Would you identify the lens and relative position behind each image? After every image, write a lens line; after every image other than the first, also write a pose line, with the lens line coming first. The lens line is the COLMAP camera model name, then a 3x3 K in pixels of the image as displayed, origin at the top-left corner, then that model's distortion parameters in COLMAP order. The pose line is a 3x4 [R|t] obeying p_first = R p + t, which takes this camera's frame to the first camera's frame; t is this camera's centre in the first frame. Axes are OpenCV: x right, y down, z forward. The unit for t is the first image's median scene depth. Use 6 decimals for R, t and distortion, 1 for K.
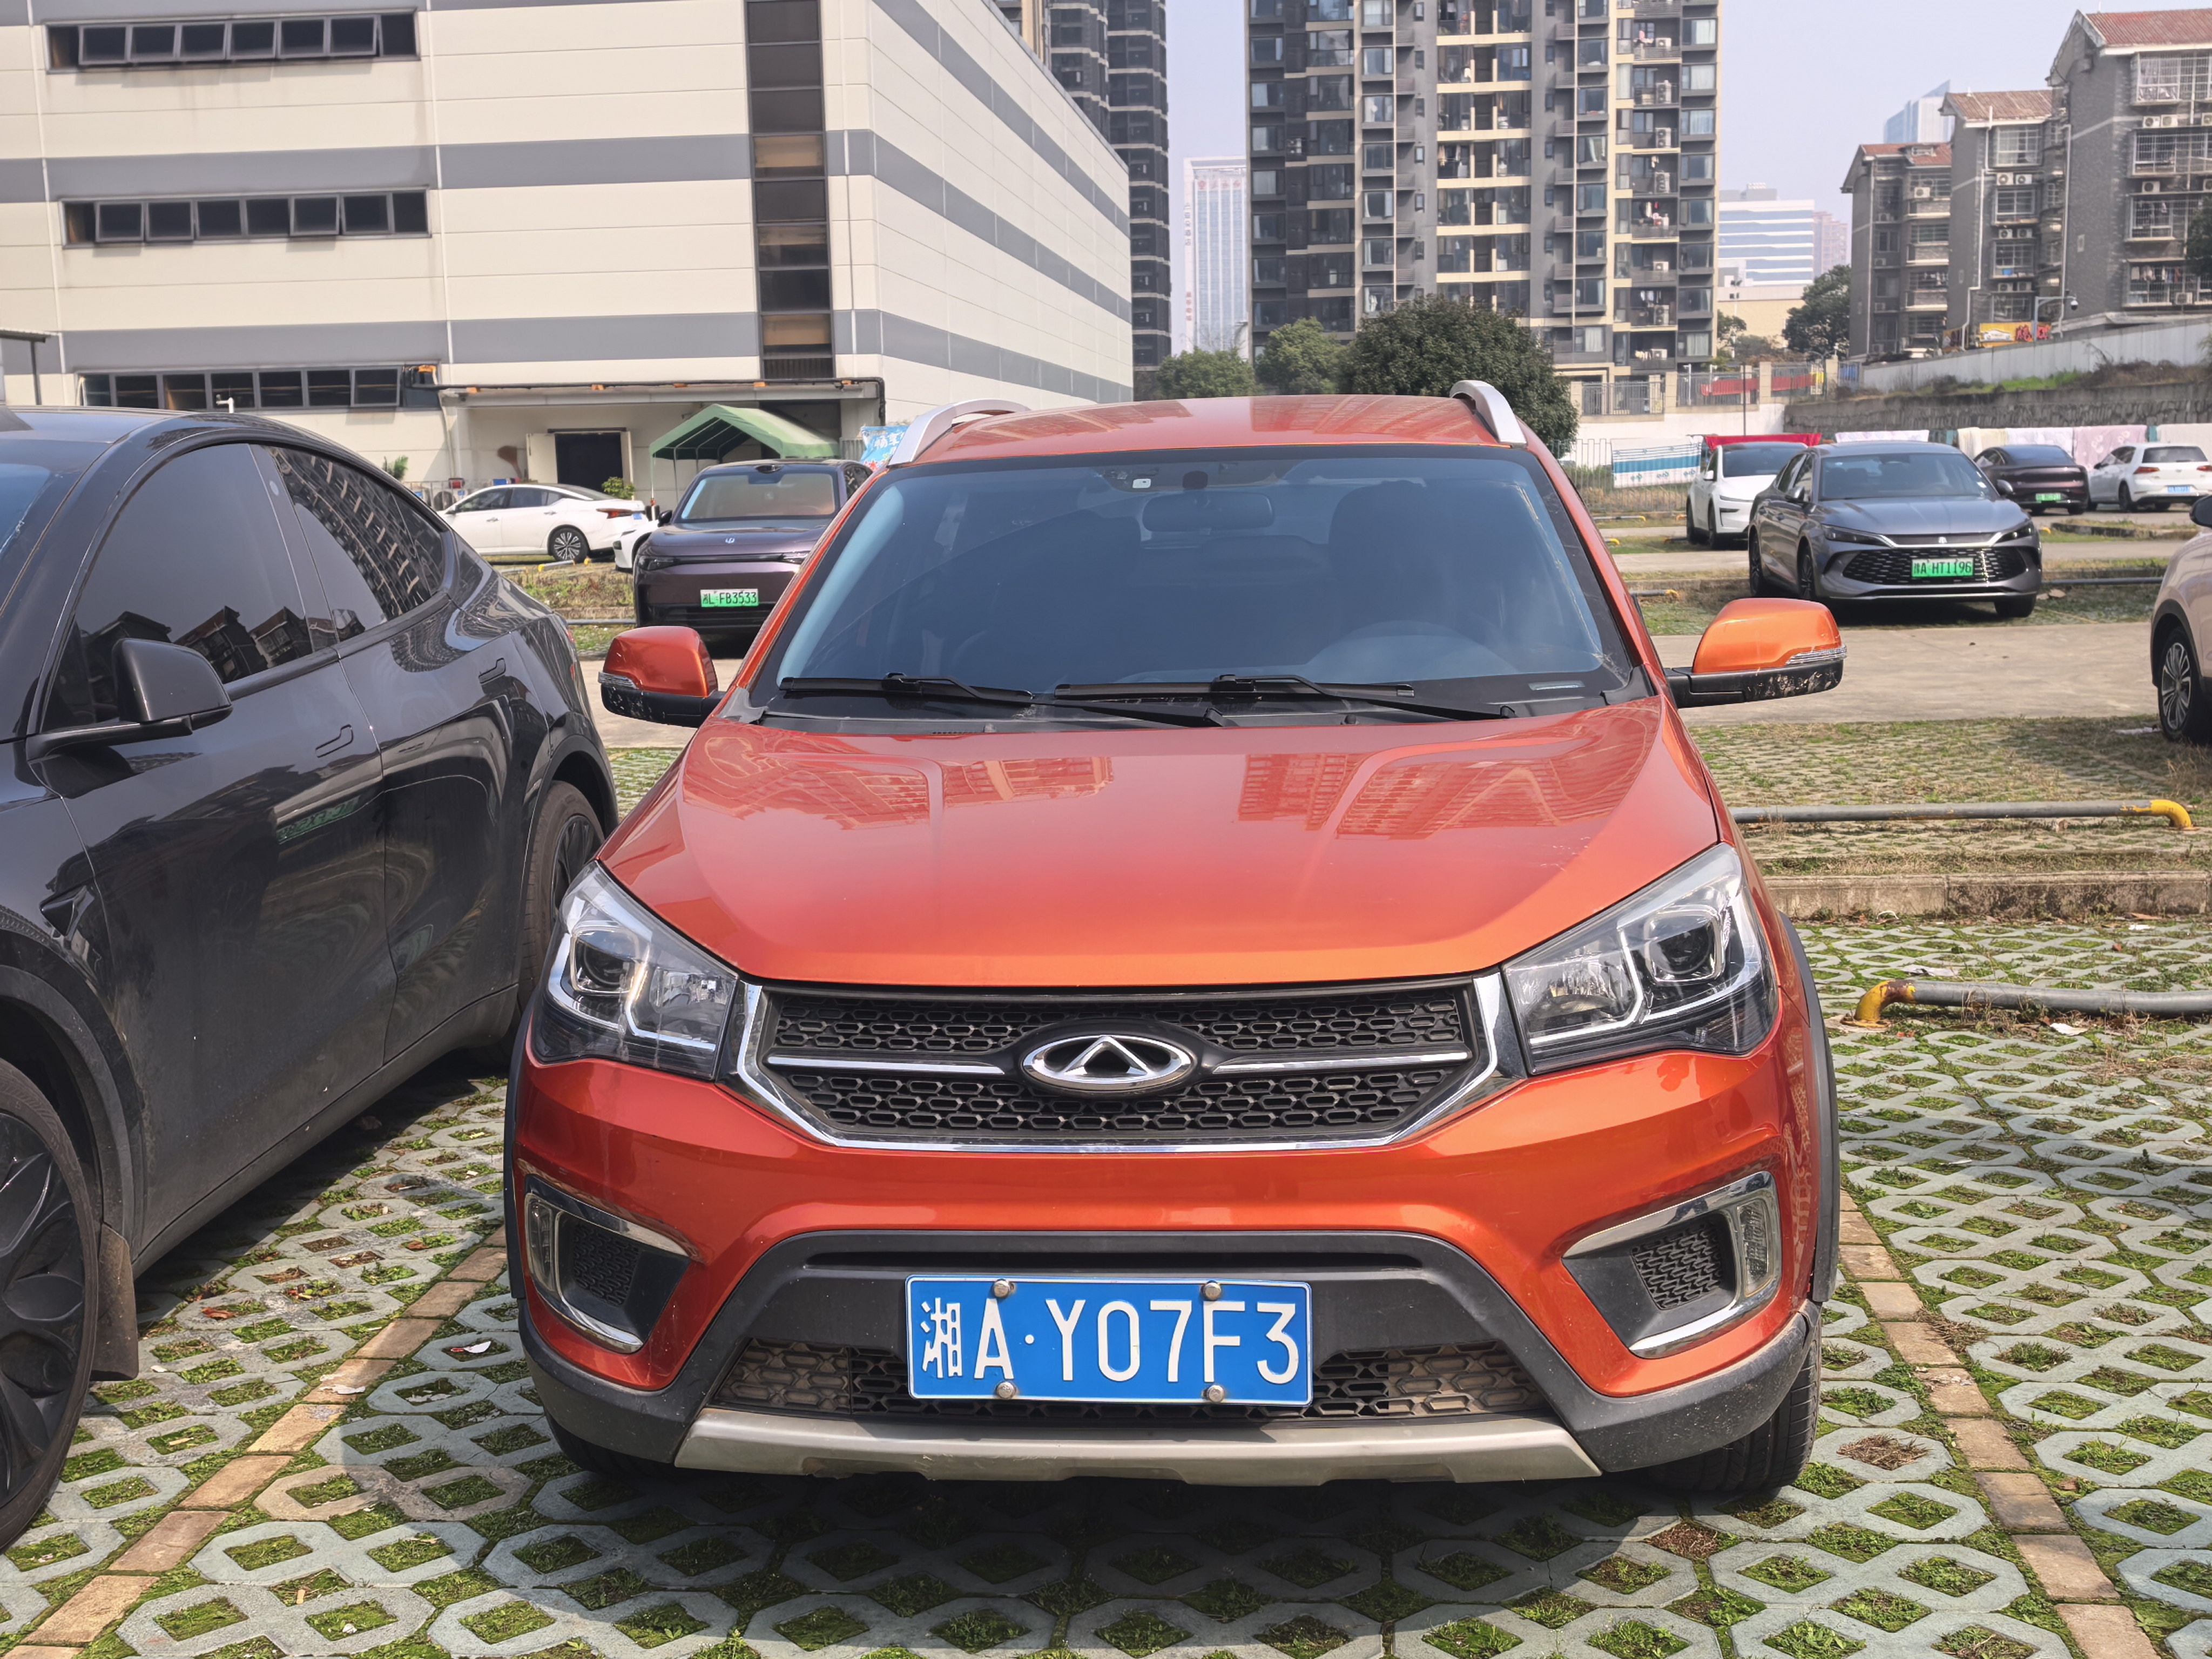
lens RADIAL K [[2497.4, 0, 1108.6], [0, 2497.4, 843.9], [0, 0, 1]] dist [0.008114, 0.000000]
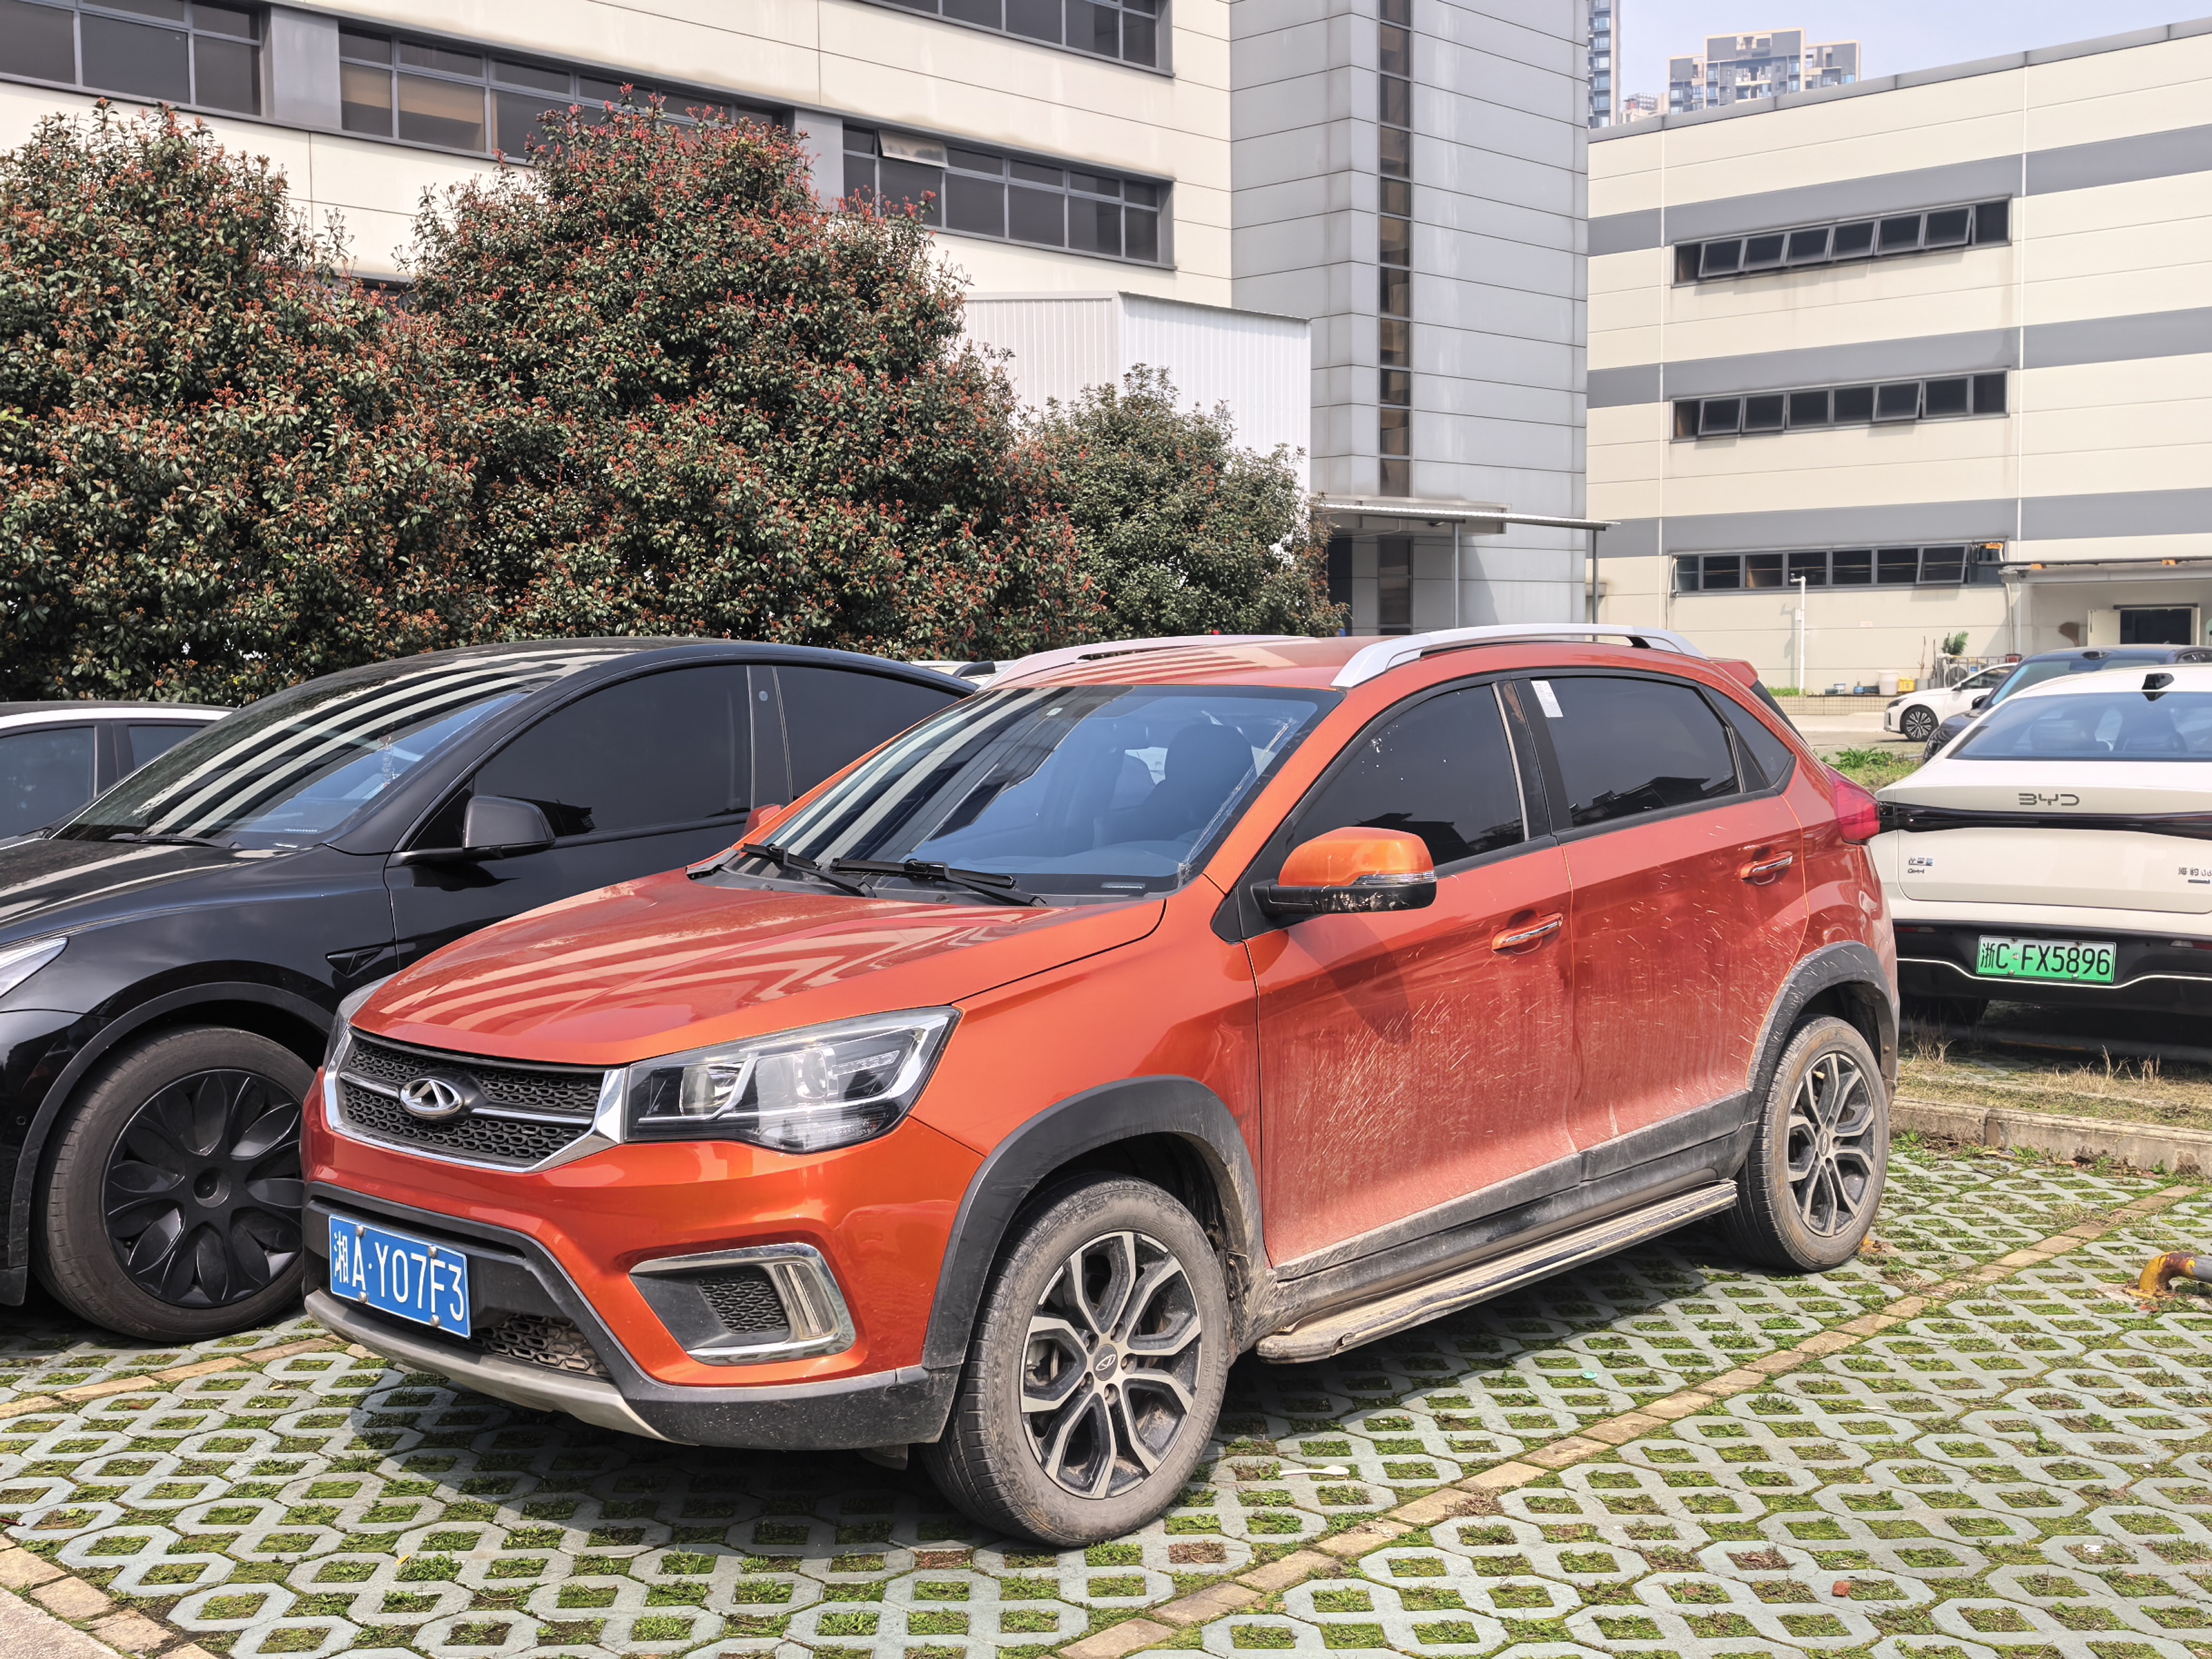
lens RADIAL K [[2497.4, 0, 1109.4], [0, 2497.4, 821.5], [0, 0, 1]] dist [0.008114, 0.000000]
pose [[0.786501, 0.053598, -0.615259, 0.851227], [-0.099543, 0.994203, -0.040638, -0.040691], [0.609515, 0.093207, 0.787277, 0.015113]]
